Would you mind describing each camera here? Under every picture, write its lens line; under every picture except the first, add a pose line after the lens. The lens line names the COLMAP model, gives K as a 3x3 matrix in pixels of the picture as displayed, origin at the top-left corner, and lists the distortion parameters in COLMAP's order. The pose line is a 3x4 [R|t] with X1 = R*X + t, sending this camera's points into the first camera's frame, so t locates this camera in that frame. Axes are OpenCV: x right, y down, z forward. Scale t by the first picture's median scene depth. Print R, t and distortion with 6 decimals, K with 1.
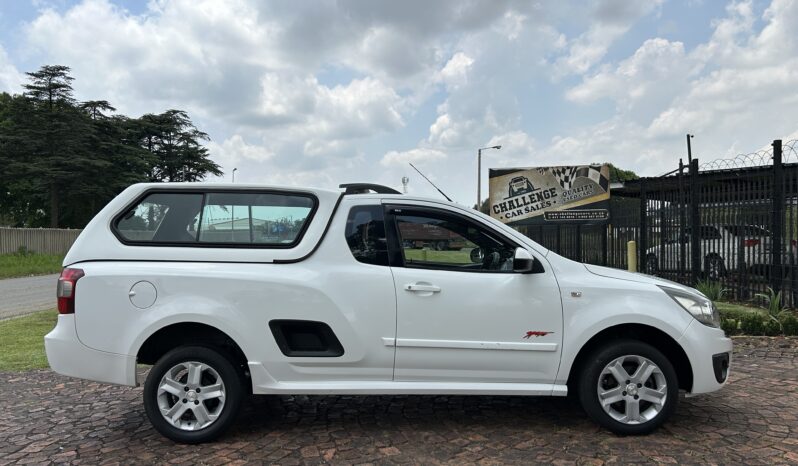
lens RADIAL K [[593.3, 0, 399.0], [0, 593.3, 233.0], [0, 0, 1]] dist [0.061044, -0.000690]
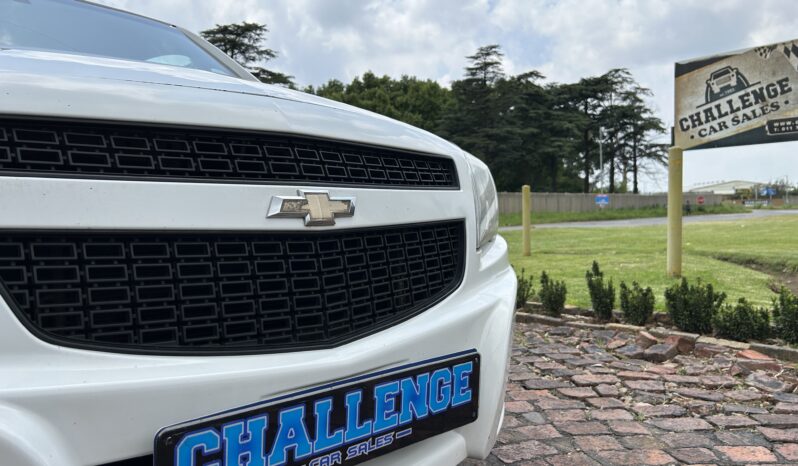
lens RADIAL K [[604.7, 0, 401.1], [0, 604.7, 235.0], [0, 0, 1]] dist [0.052361, -0.046262]
pose [[0.730381, 0.027469, -0.682487, 0.397603], [0.012367, 0.998495, 0.053423, 0.041462], [0.682928, -0.047459, 0.728942, 0.294049]]
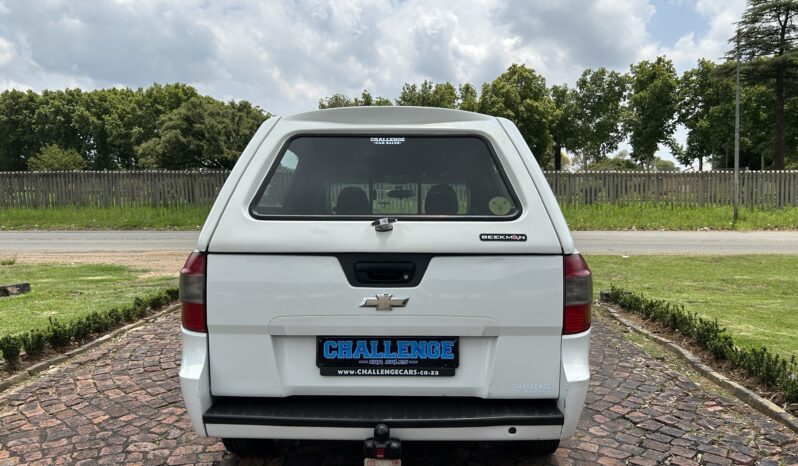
lens RADIAL K [[601.4, 0, 399.7], [0, 601.4, 231.5], [0, 0, 1]] dist [0.058154, -0.062939]
pose [[-0.039763, 0.086761, -0.995435, 0.525726], [0.007988, 0.996219, 0.086510, -0.013069], [0.999177, -0.004512, -0.040306, 0.368156]]
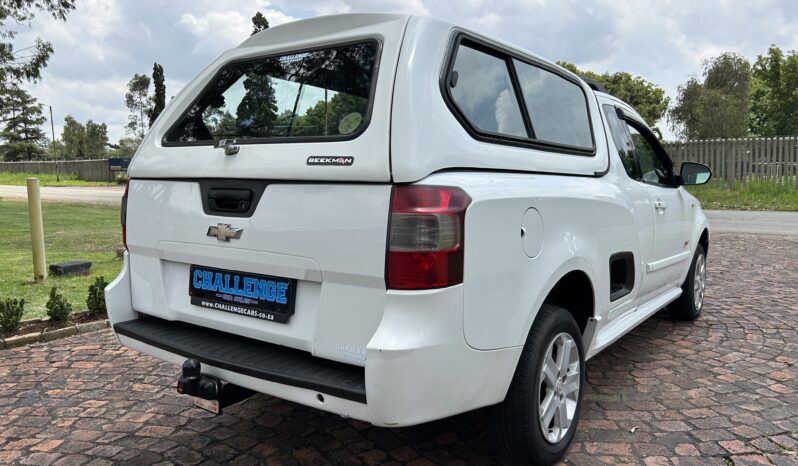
lens RADIAL K [[601.5, 0, 399.0], [0, 601.5, 233.0], [0, 0, 1]] dist [0.057107, -0.058565]
pose [[-0.609274, 0.104195, -0.786084, 0.454058], [0.021255, 0.993119, 0.115163, 0.004561], [0.792675, 0.053457, -0.607296, 0.487264]]
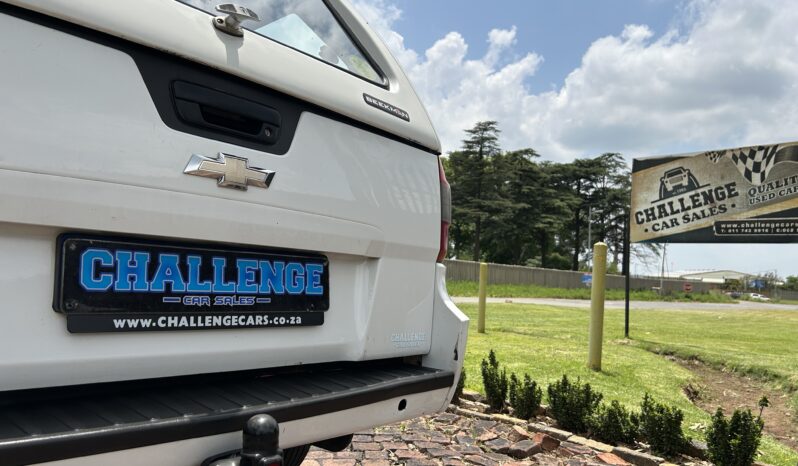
lens RADIAL K [[601.5, 0, 399.0], [0, 601.5, 233.0], [0, 0, 1]] dist [0.057107, -0.058565]
pose [[0.733683, 0.014946, -0.679328, 0.432241], [-0.068969, 0.996233, -0.052570, 0.032521], [0.675983, 0.085422, 0.731950, 0.312161]]
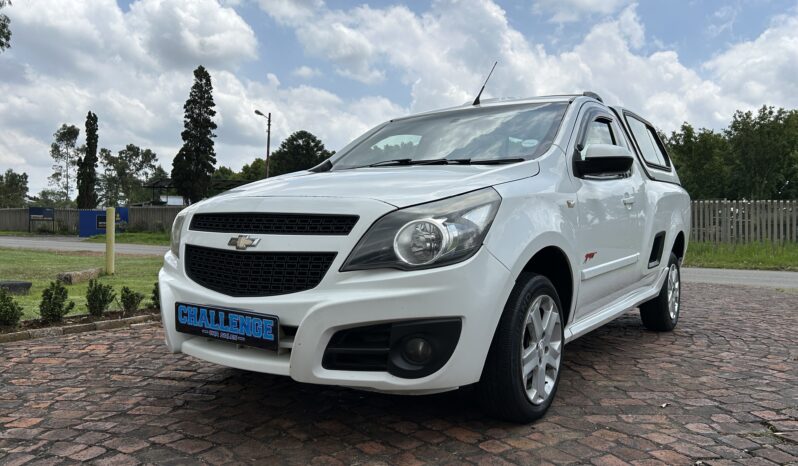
lens RADIAL K [[601.5, 0, 399.0], [0, 601.5, 233.0], [0, 0, 1]] dist [0.057107, -0.058565]
pose [[-0.521653, 0.009841, -0.853101, 0.465749], [-0.005361, 0.999876, 0.014812, 0.036656], [0.853141, 0.012300, -0.521535, 0.458838]]
